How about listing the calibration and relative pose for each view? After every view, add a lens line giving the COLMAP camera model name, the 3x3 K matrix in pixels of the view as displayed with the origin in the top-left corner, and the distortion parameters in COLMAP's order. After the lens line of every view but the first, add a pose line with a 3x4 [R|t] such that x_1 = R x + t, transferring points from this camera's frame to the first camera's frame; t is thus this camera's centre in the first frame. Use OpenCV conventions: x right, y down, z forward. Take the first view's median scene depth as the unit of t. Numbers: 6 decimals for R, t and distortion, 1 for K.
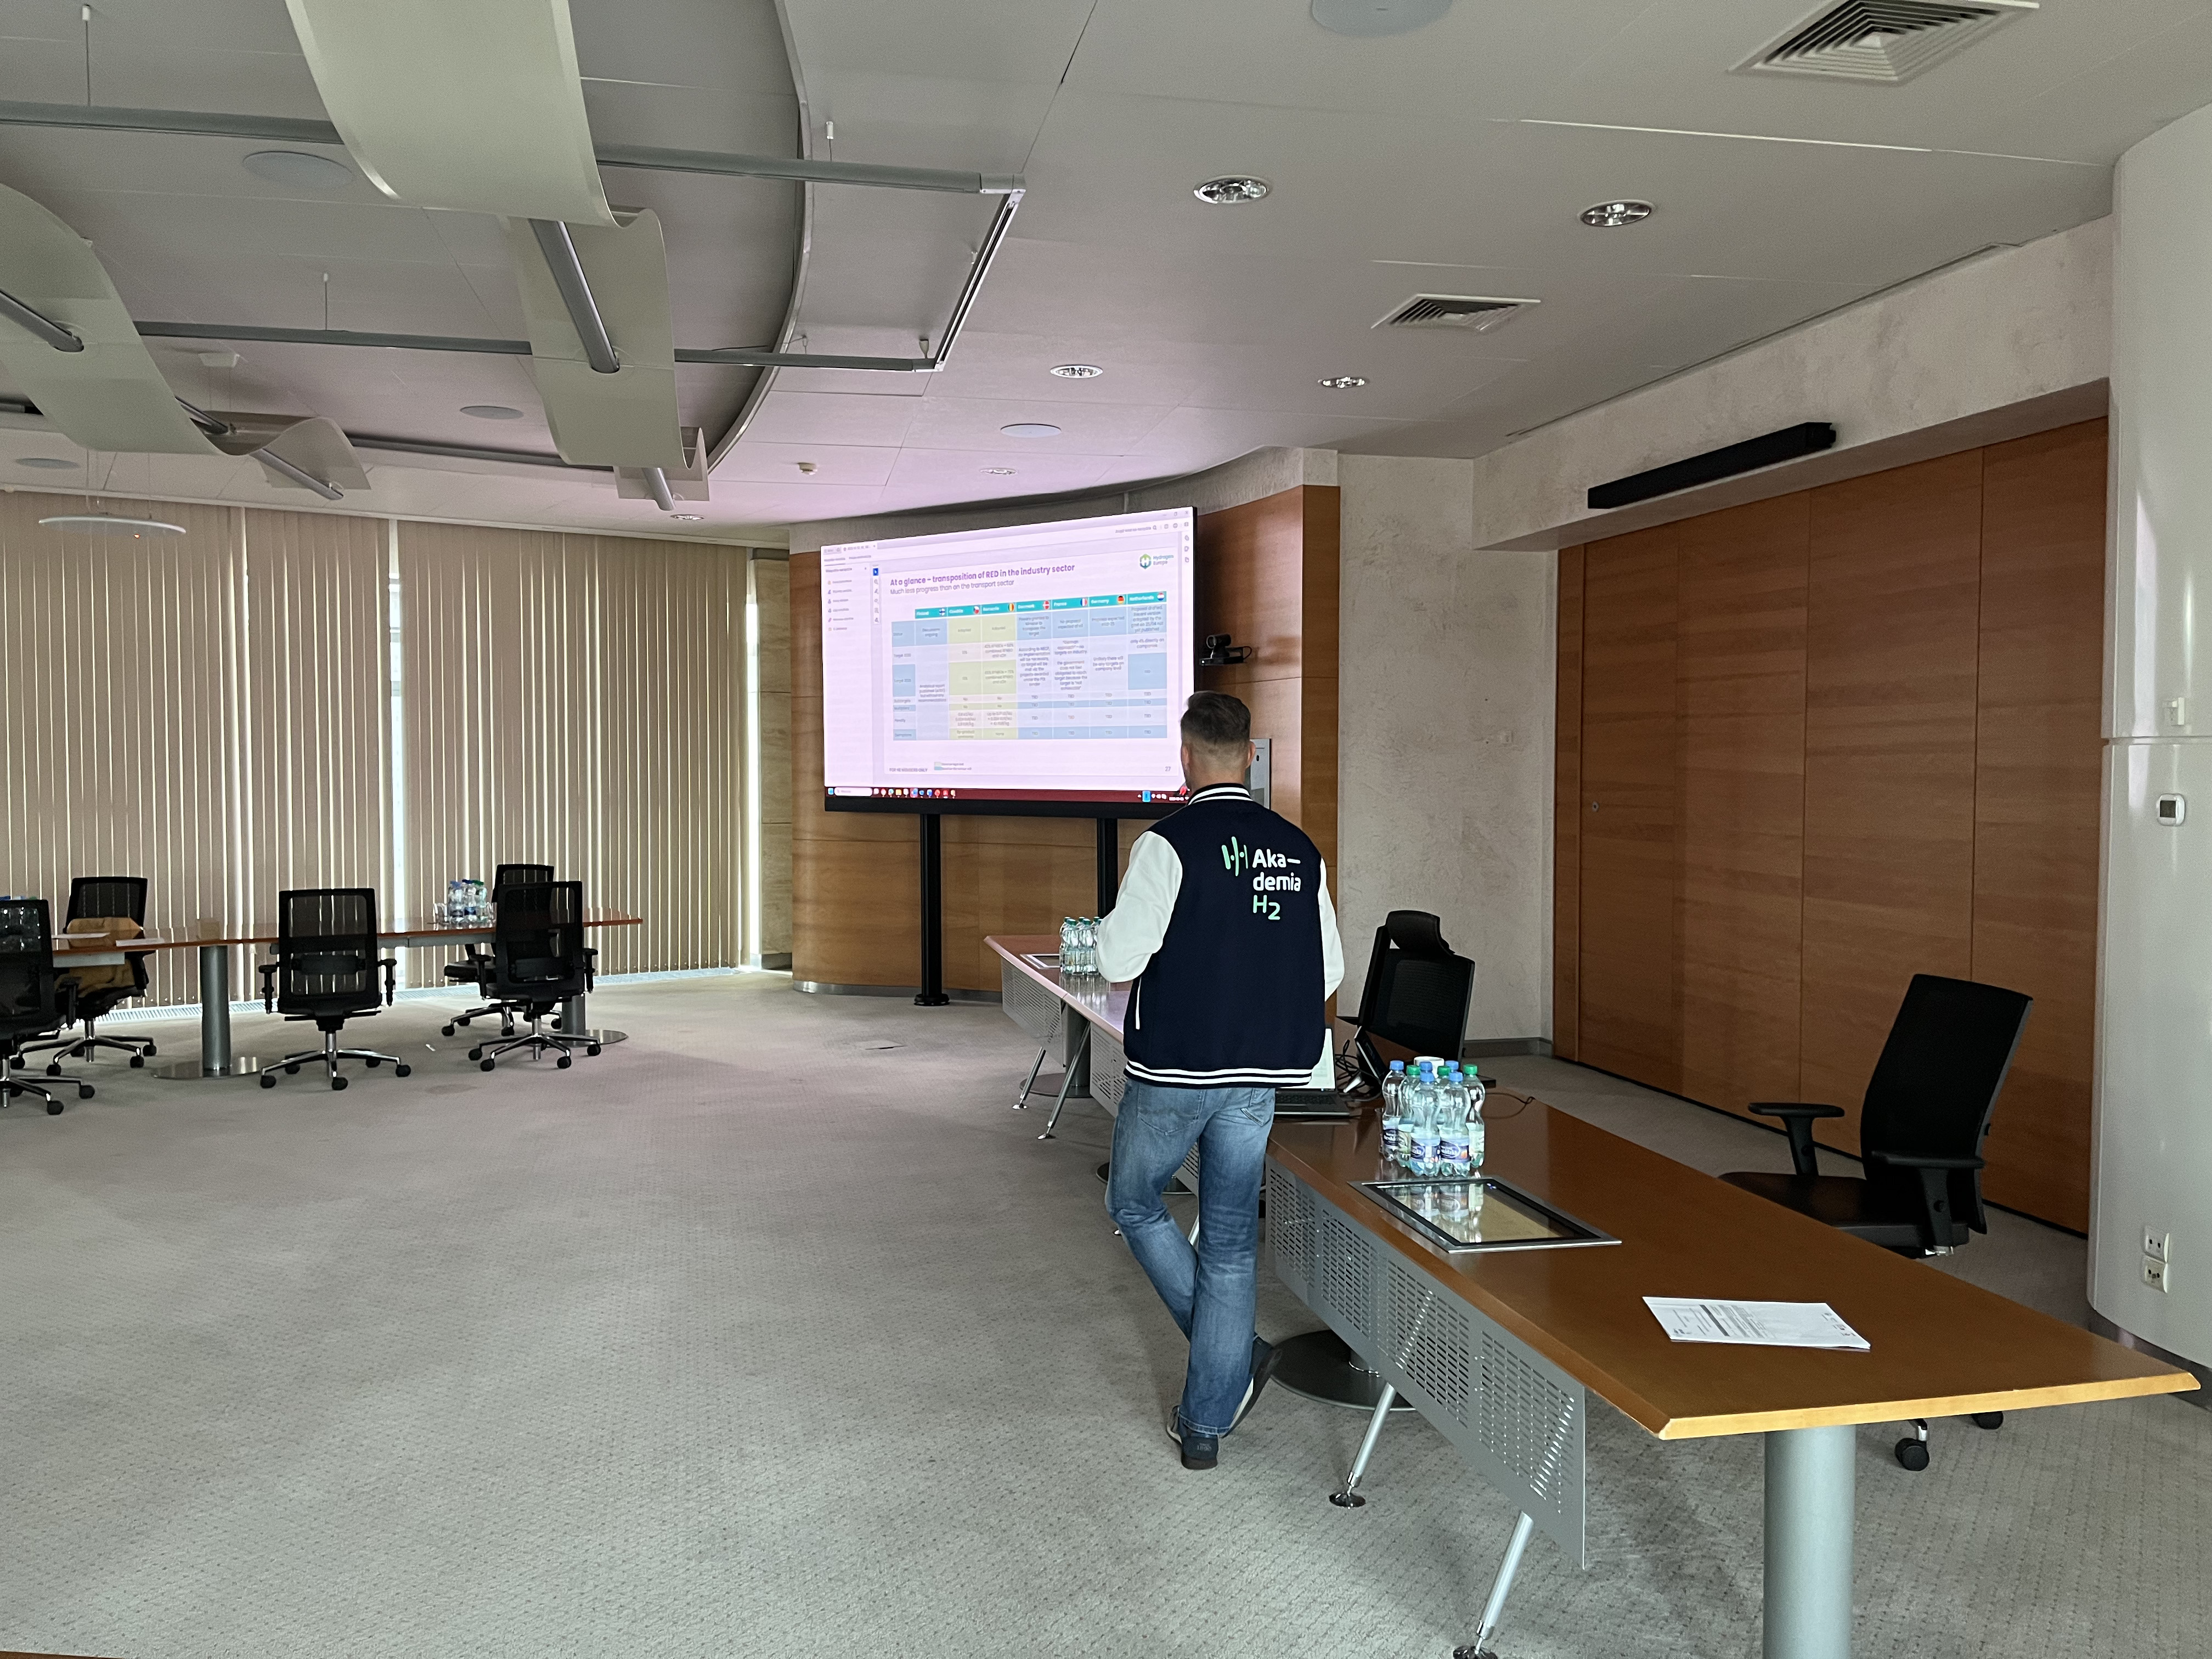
lens RADIAL K [[1632.3, 0, 1106.0], [0, 1632.3, 829.5], [0, 0, 1]] dist [0.004065, -0.091115]
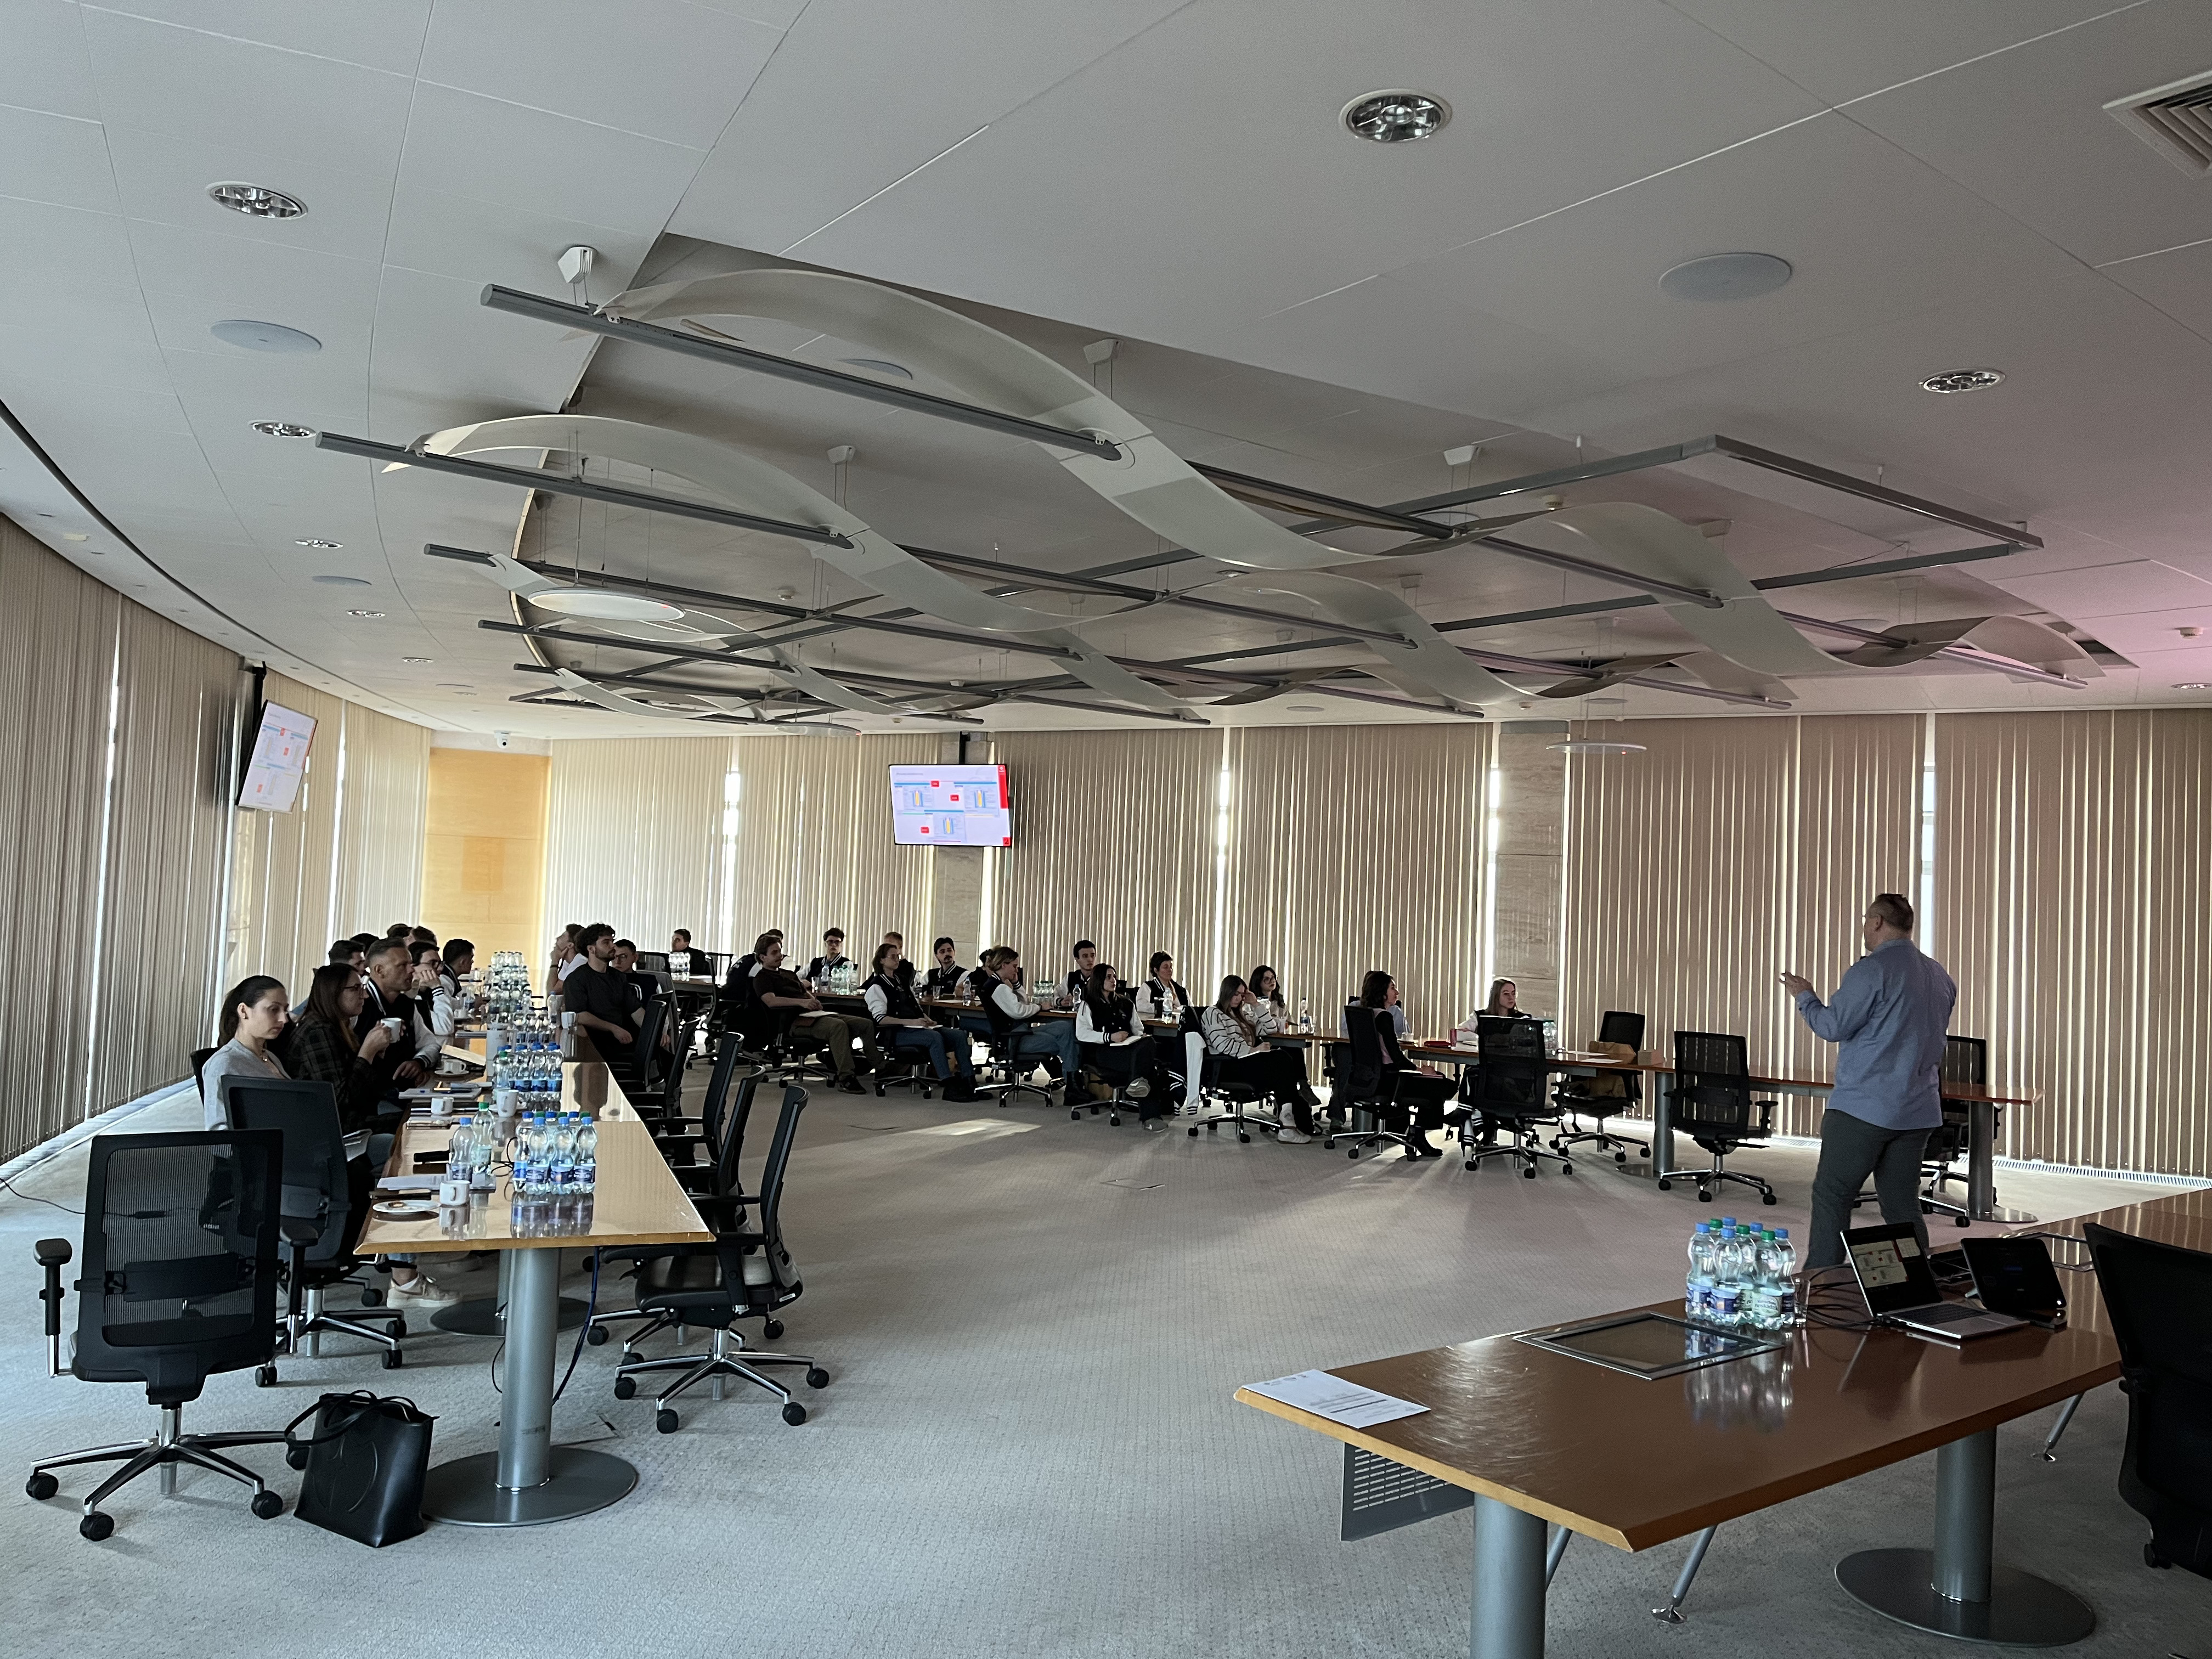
lens RADIAL K [[1646.3, 0, 1156.3], [0, 1646.3, 838.6], [0, 0, 1]] dist [0.009399, -0.009600]
pose [[0.451900, -0.015133, -0.891940, 0.442760], [-0.077847, 0.995373, -0.056328, -0.006349], [0.888666, 0.094890, 0.448631, 0.074469]]
